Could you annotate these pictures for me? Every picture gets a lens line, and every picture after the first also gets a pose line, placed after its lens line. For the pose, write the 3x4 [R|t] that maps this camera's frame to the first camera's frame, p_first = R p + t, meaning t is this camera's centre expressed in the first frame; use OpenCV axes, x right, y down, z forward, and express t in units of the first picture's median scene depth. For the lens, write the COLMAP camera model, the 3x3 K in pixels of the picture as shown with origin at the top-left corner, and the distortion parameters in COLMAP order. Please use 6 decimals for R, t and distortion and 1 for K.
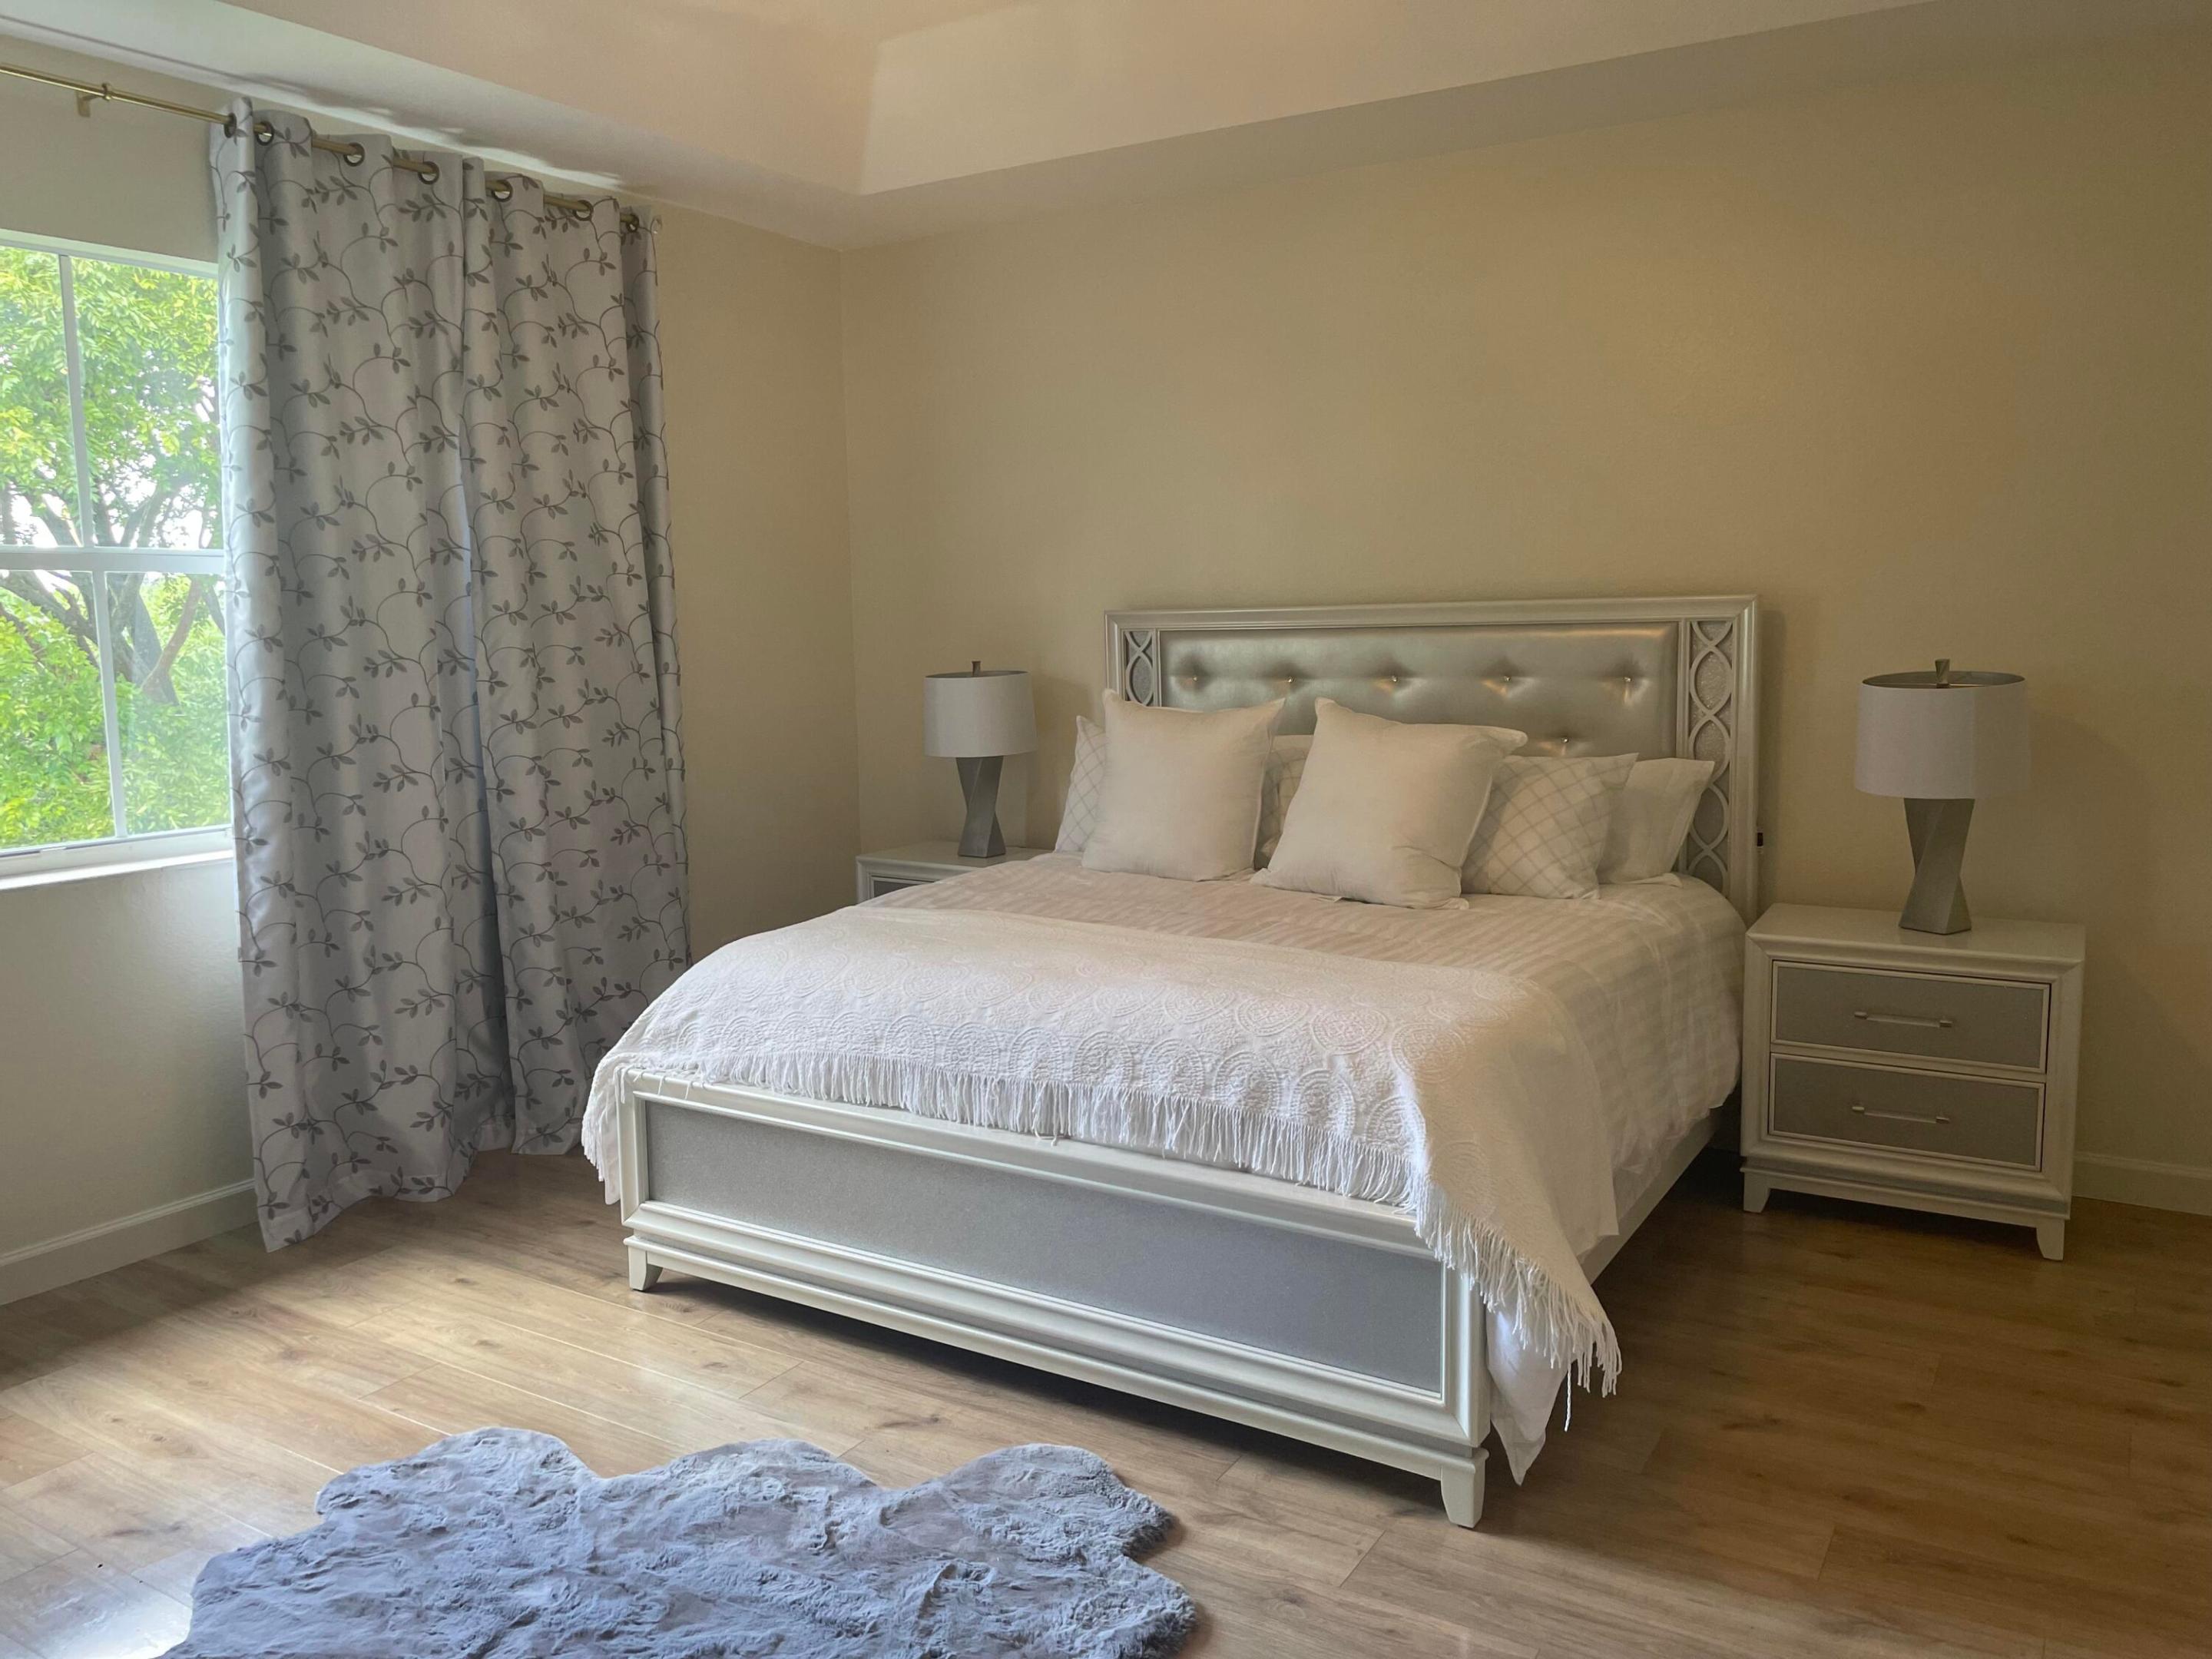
lens RADIAL K [[1637.6, 0, 1117.9], [0, 1637.6, 811.1], [0, 0, 1]] dist [0.106423, -0.147847]
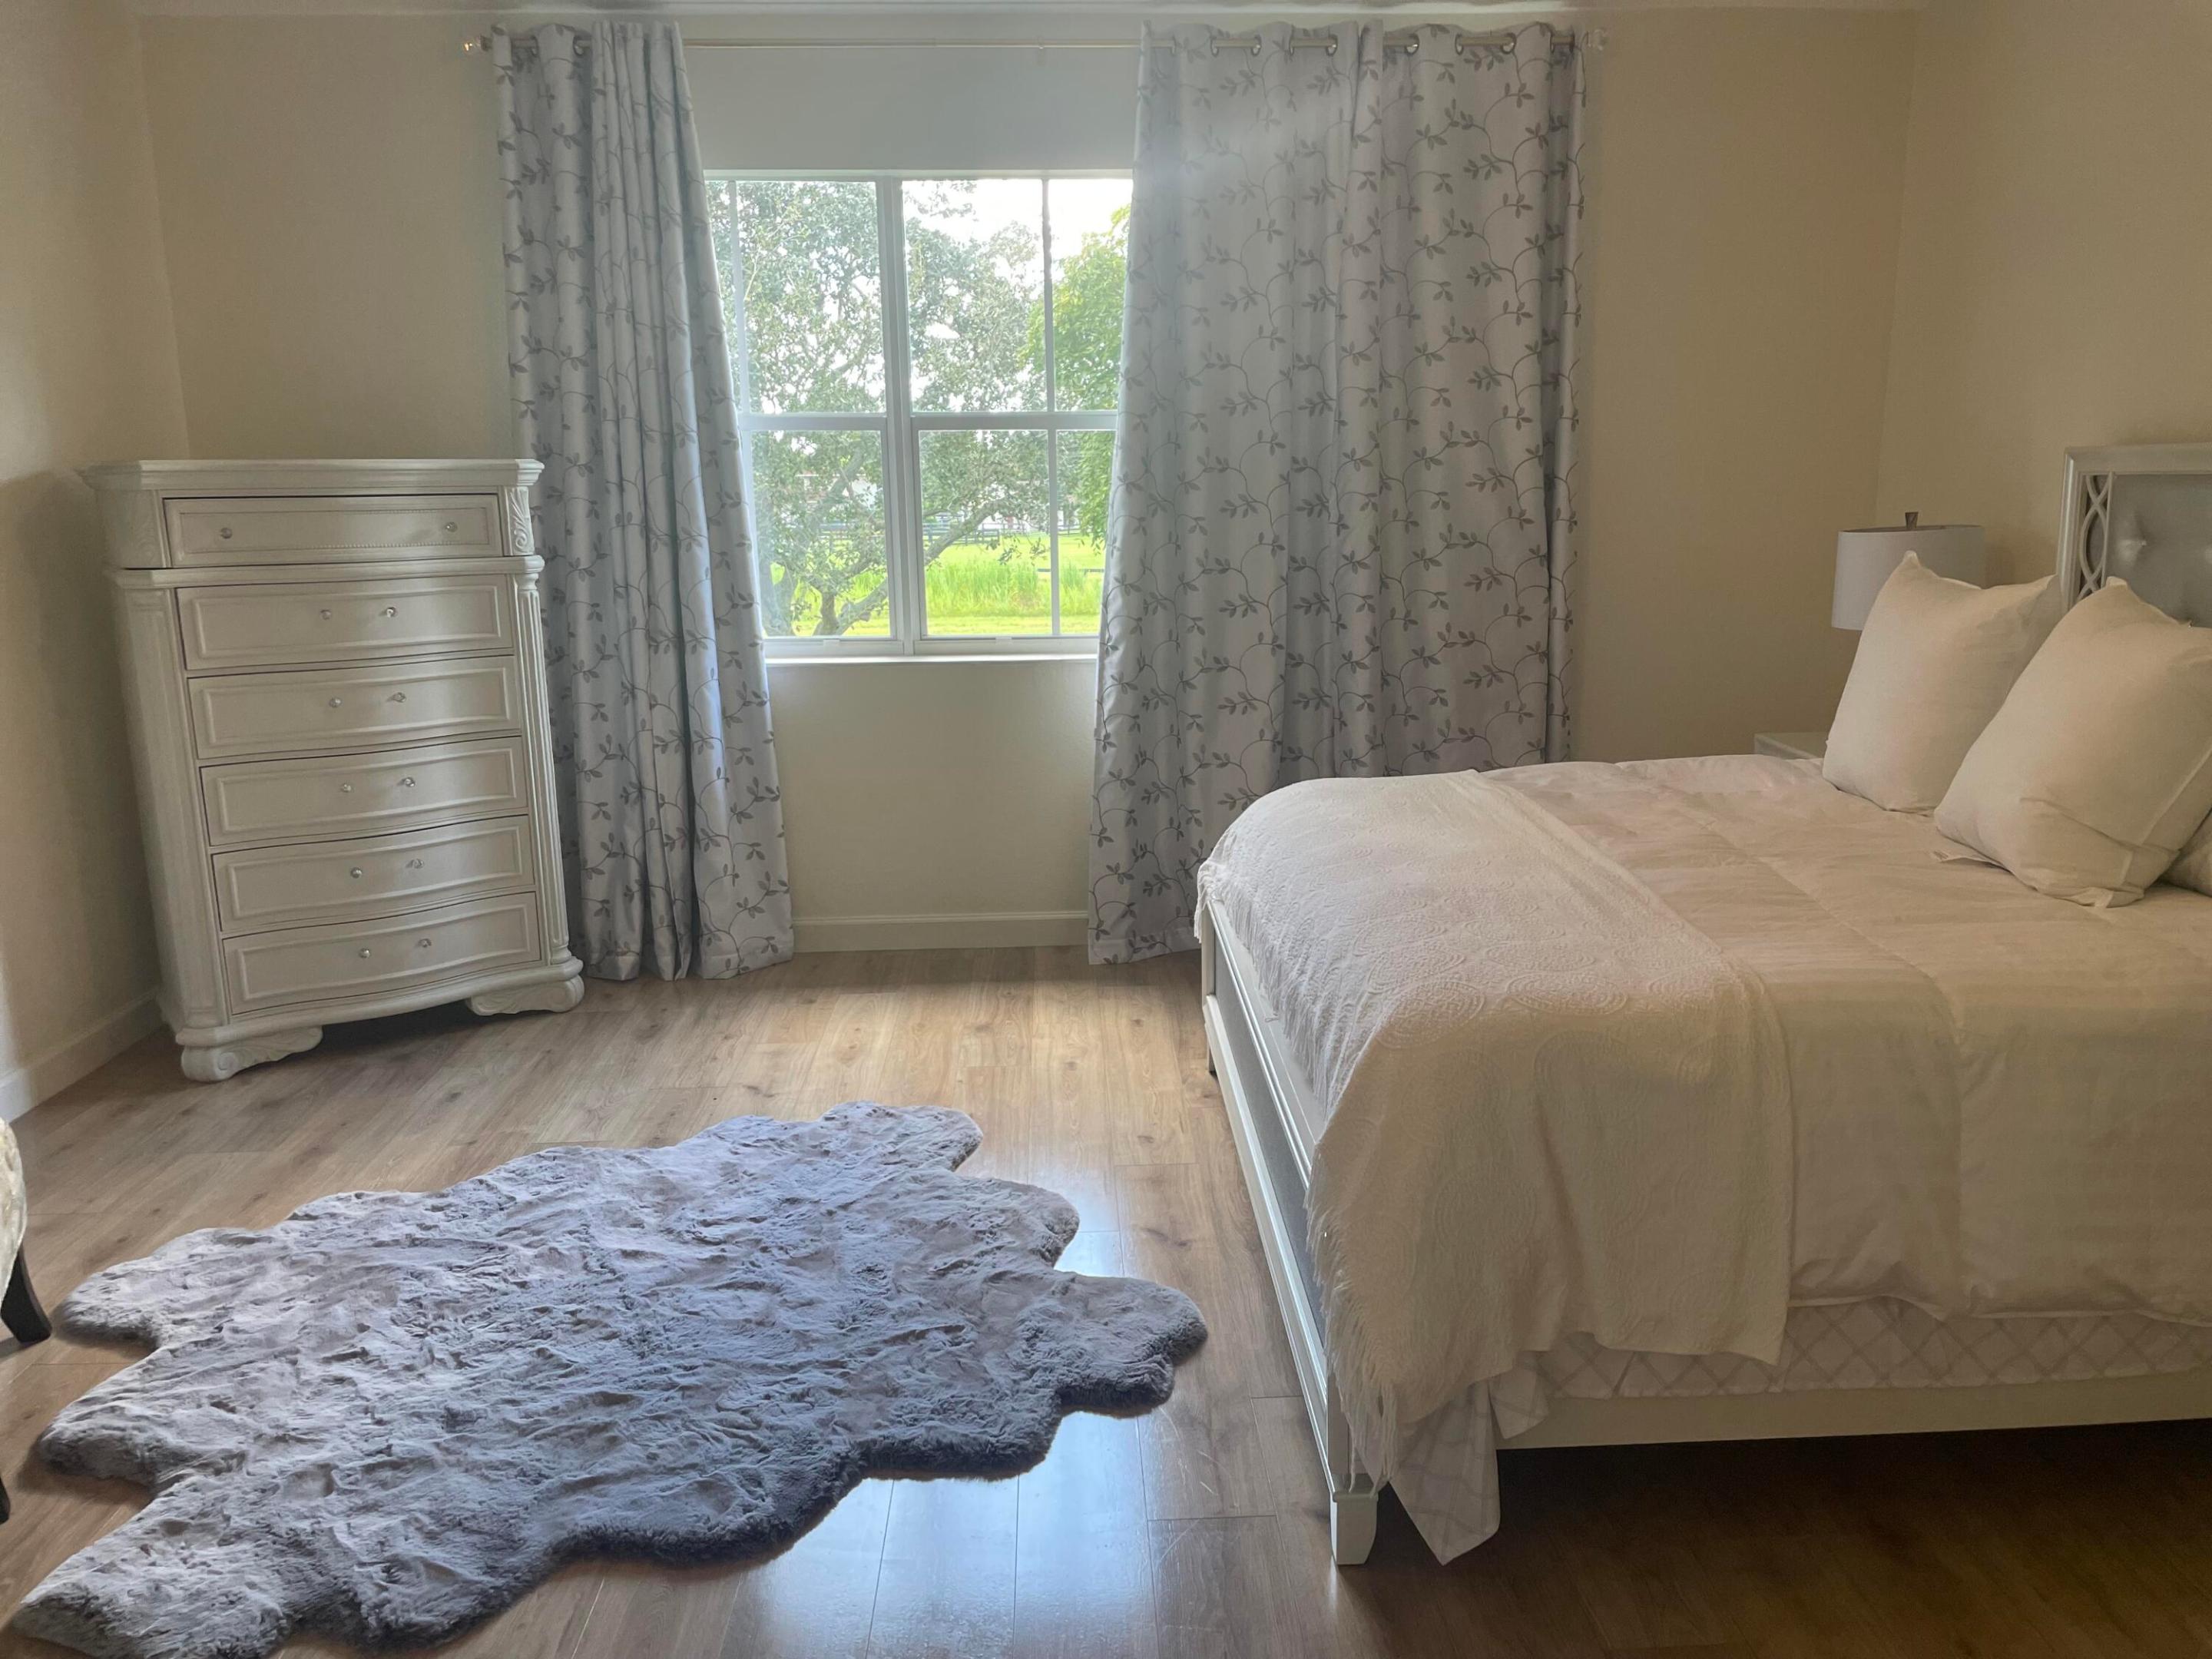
lens RADIAL K [[1637.6, 0, 1117.9], [0, 1637.6, 811.1], [0, 0, 1]] dist [0.106423, -0.147847]
pose [[0.566957, 0.169939, -0.806028, 0.509227], [-0.093593, 0.985442, 0.141932, -0.035804], [0.818413, -0.005031, 0.574608, 0.286637]]
